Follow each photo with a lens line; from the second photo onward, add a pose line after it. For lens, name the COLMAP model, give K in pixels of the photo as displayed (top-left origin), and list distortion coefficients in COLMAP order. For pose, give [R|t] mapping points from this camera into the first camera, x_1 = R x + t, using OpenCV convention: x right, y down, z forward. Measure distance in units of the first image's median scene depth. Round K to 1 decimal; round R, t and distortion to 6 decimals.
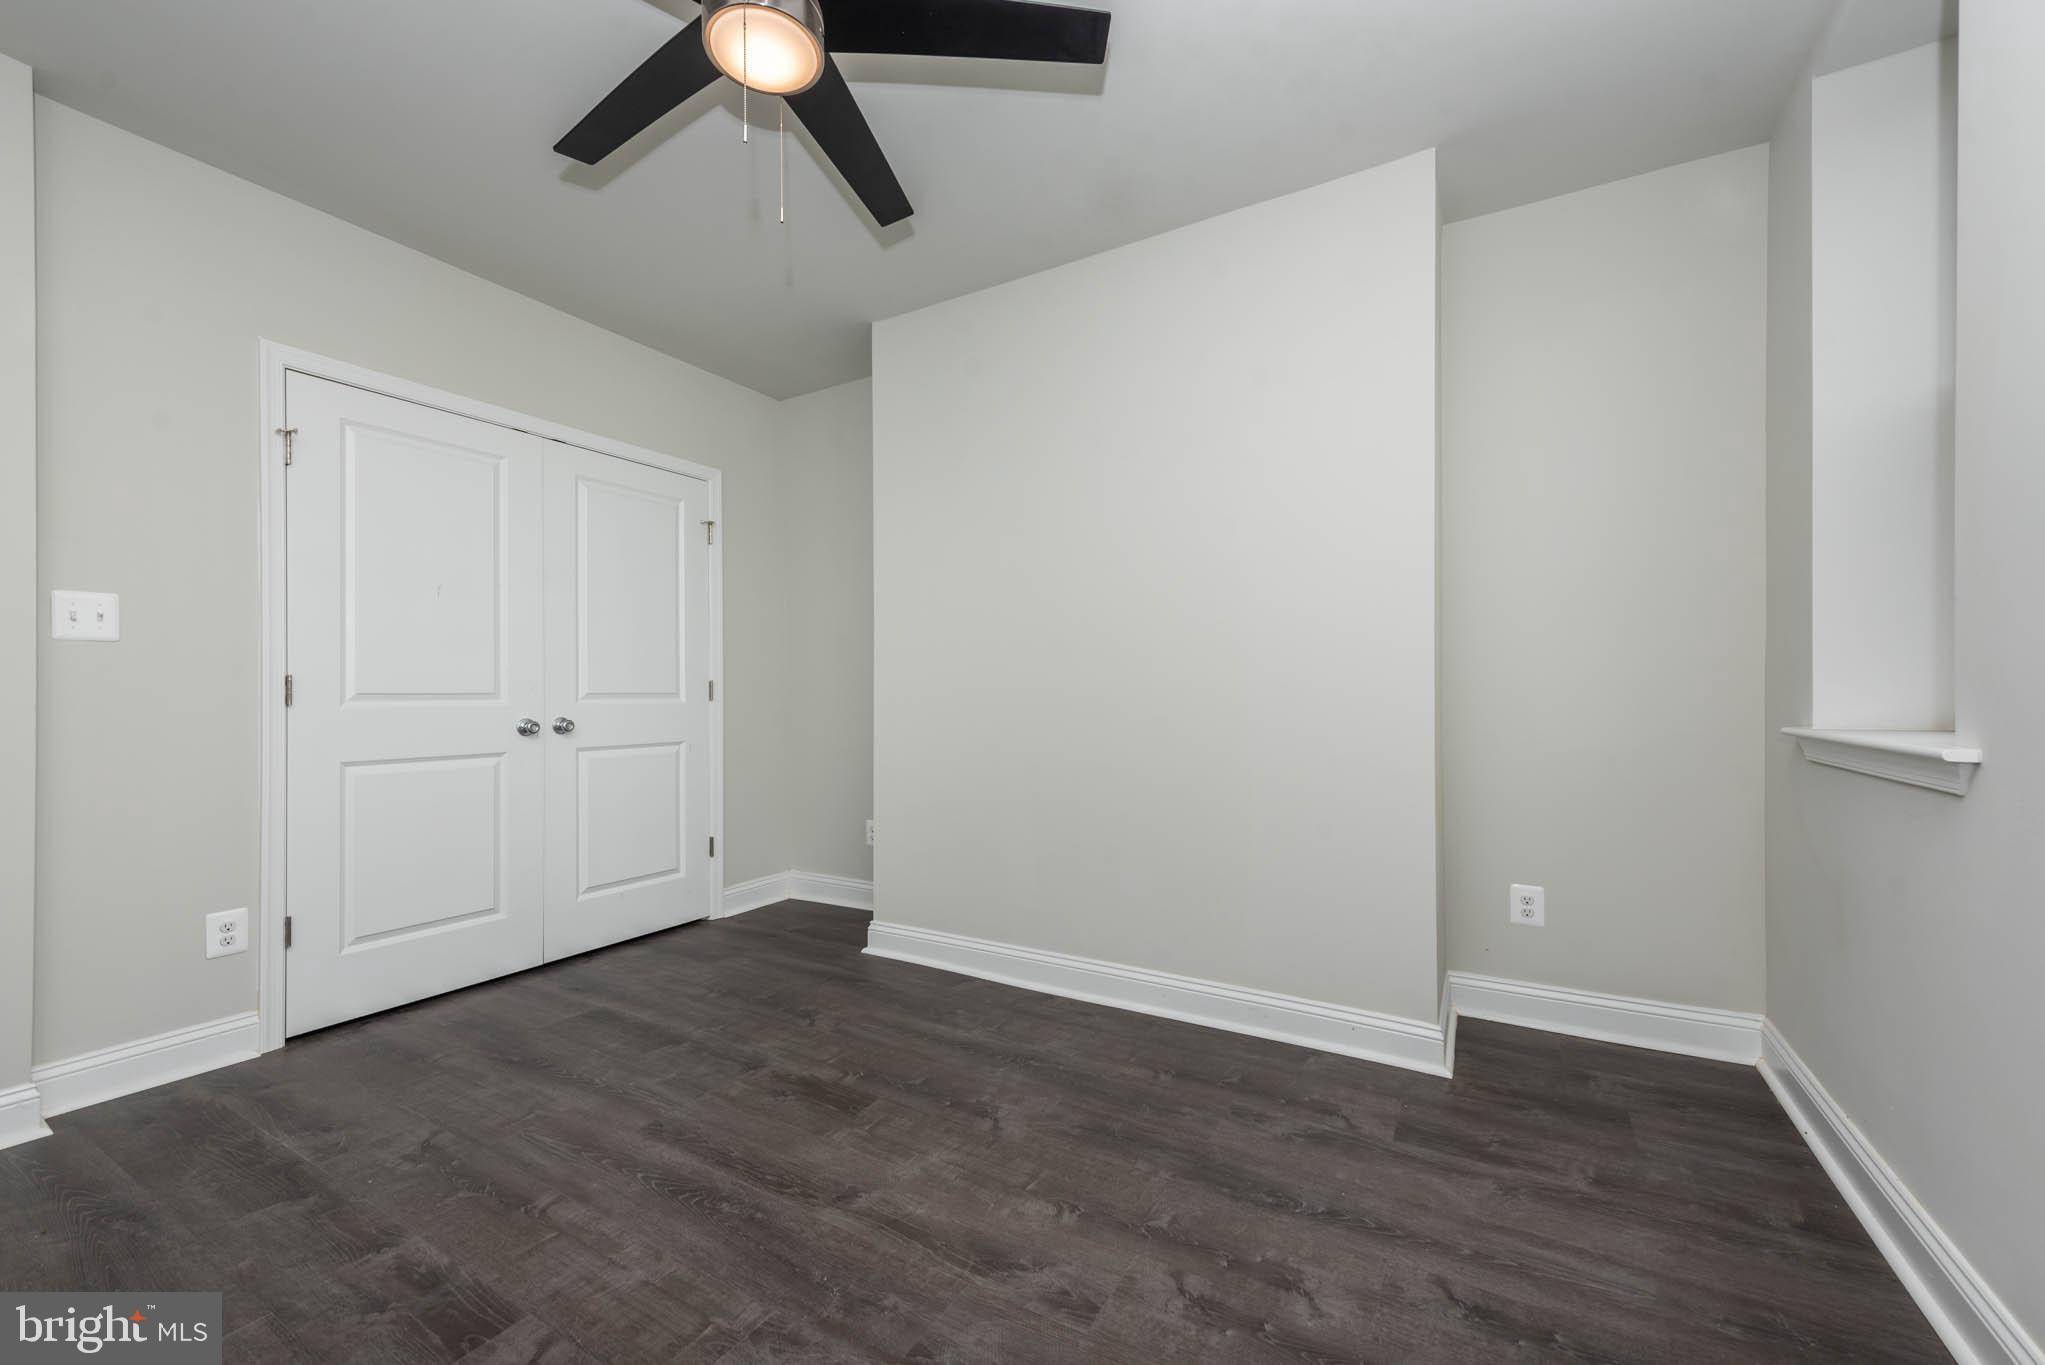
lens RADIAL K [[812.5, 0, 1016.0], [0, 812.5, 692.7], [0, 0, 1]] dist [0.016861, -0.001923]
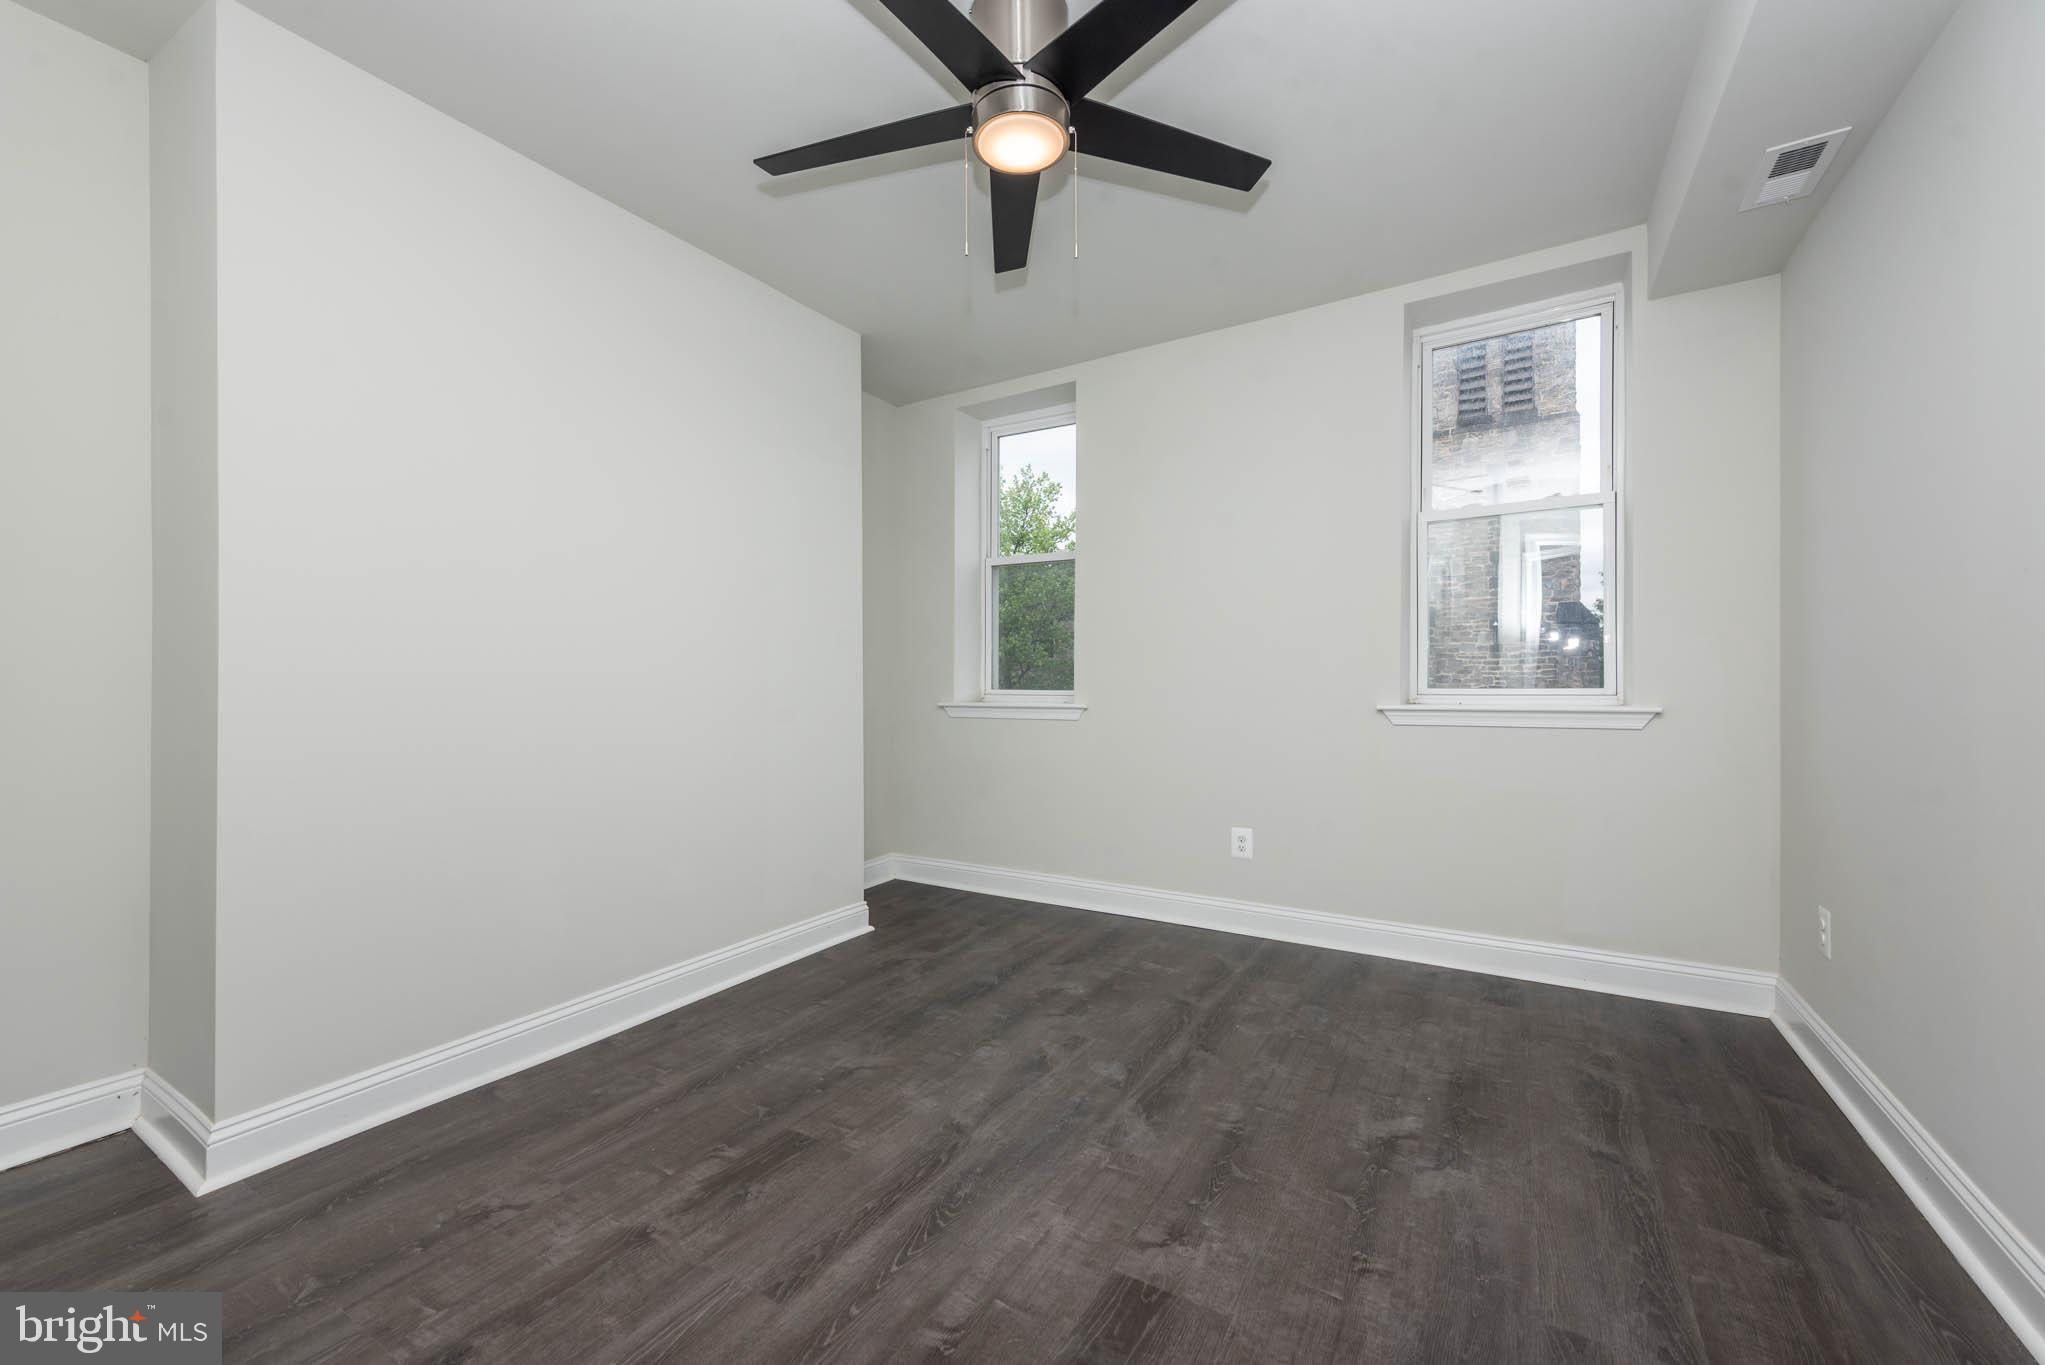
lens RADIAL K [[812.5, 0, 1019.2], [0, 812.5, 698.4], [0, 0, 1]] dist [0.016861, -0.001923]
pose [[0.003027, -0.009191, 0.999953, -1.135076], [0.010504, 0.999903, 0.009159, 0.011140], [-0.999940, 0.010476, 0.003123, 0.774283]]
